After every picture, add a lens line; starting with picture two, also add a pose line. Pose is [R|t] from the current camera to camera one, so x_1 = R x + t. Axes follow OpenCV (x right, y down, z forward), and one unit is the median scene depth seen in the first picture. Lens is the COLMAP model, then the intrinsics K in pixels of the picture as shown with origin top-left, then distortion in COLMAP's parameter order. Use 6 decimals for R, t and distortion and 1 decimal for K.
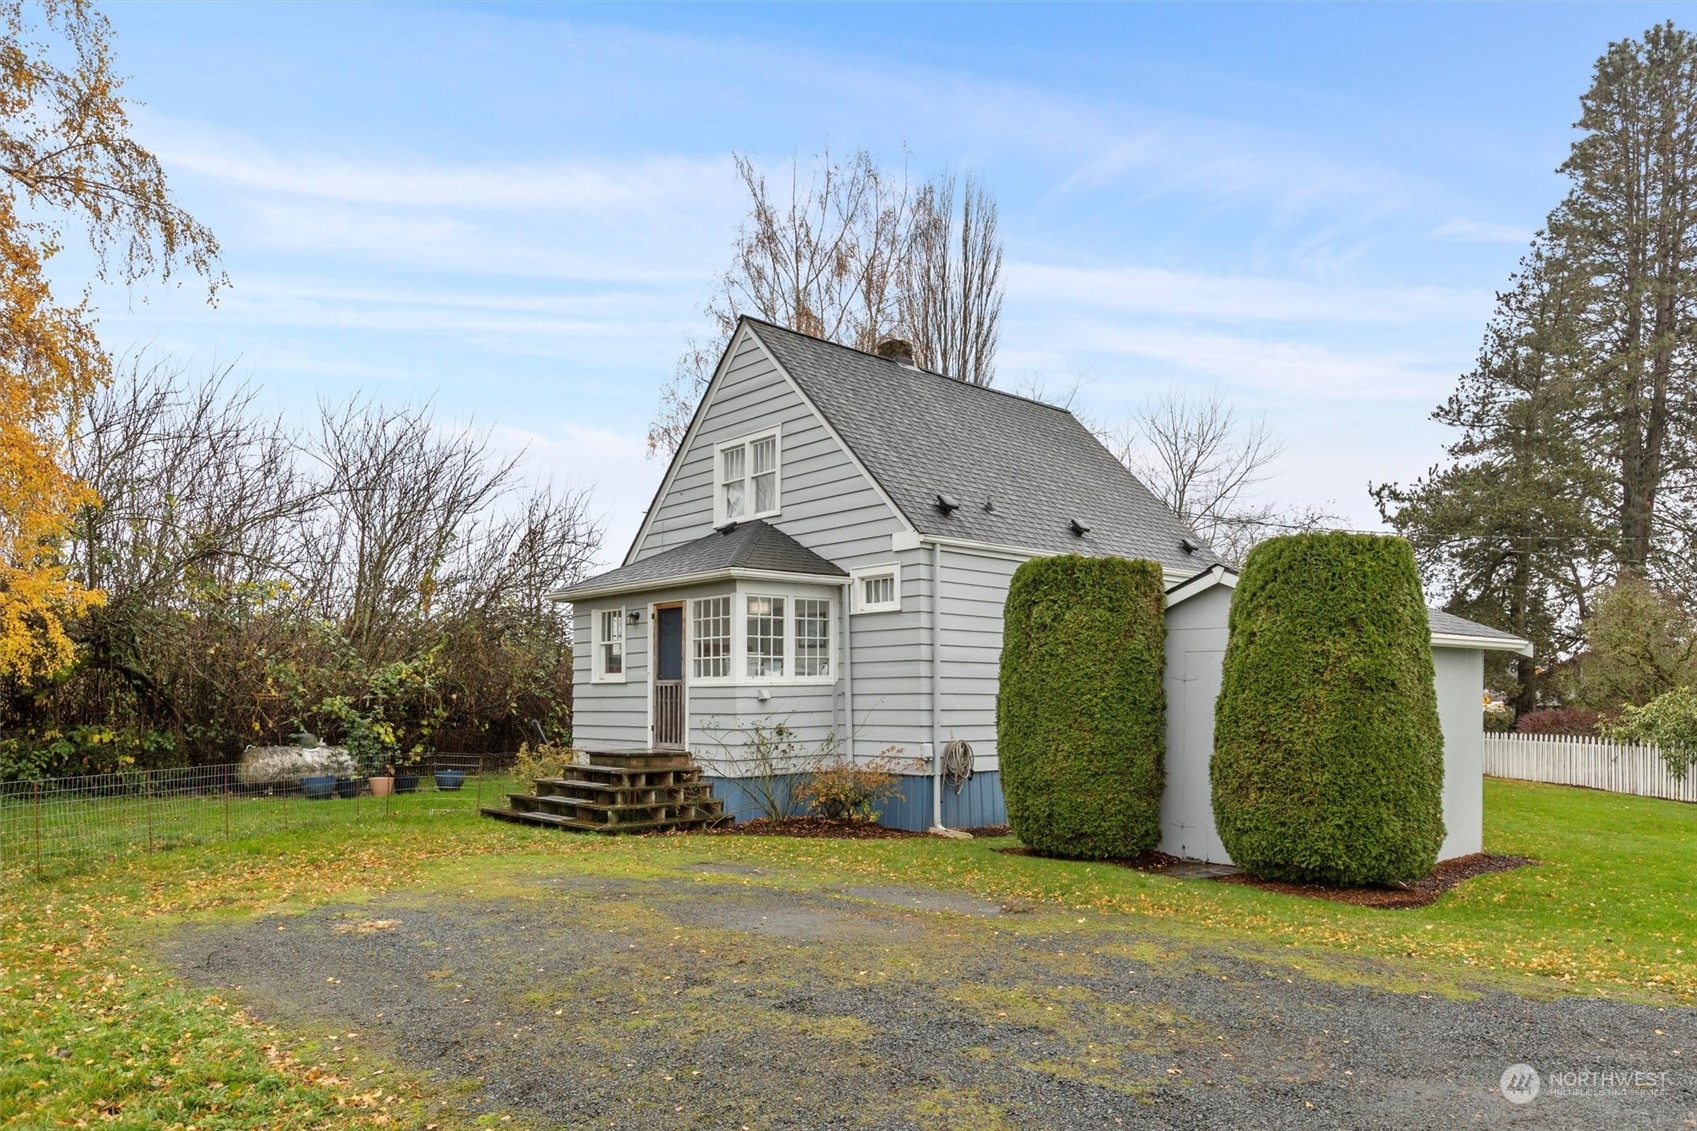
lens RADIAL K [[1133.8, 0, 842.4], [0, 1133.8, 691.2], [0, 0, 1]] dist [-0.004238, -0.006220]
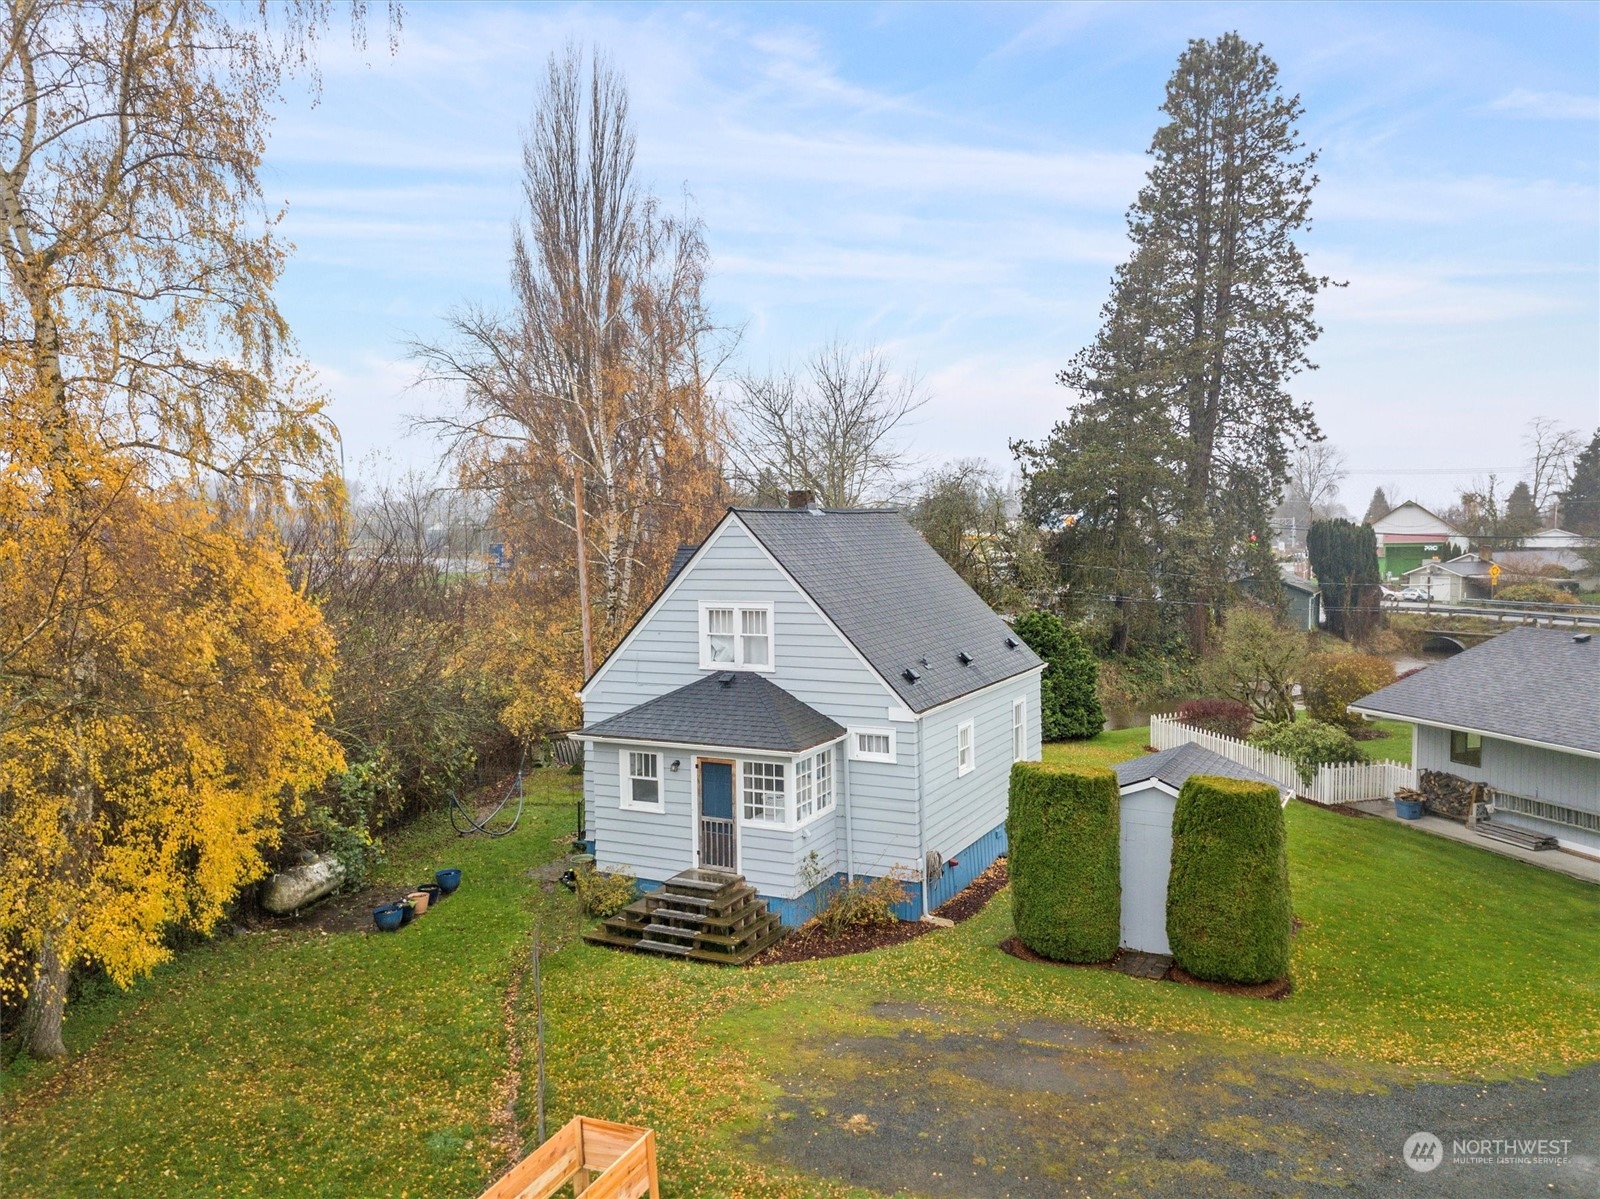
lens RADIAL K [[1225.7, 0, 813.3], [0, 1225.7, 604.6], [0, 0, 1]] dist [0.033939, -0.002191]
pose [[0.941358, -0.027974, 0.336249, -0.509501], [0.010962, 0.998567, 0.052387, -0.323361], [-0.337232, -0.045629, 0.940315, -0.347555]]
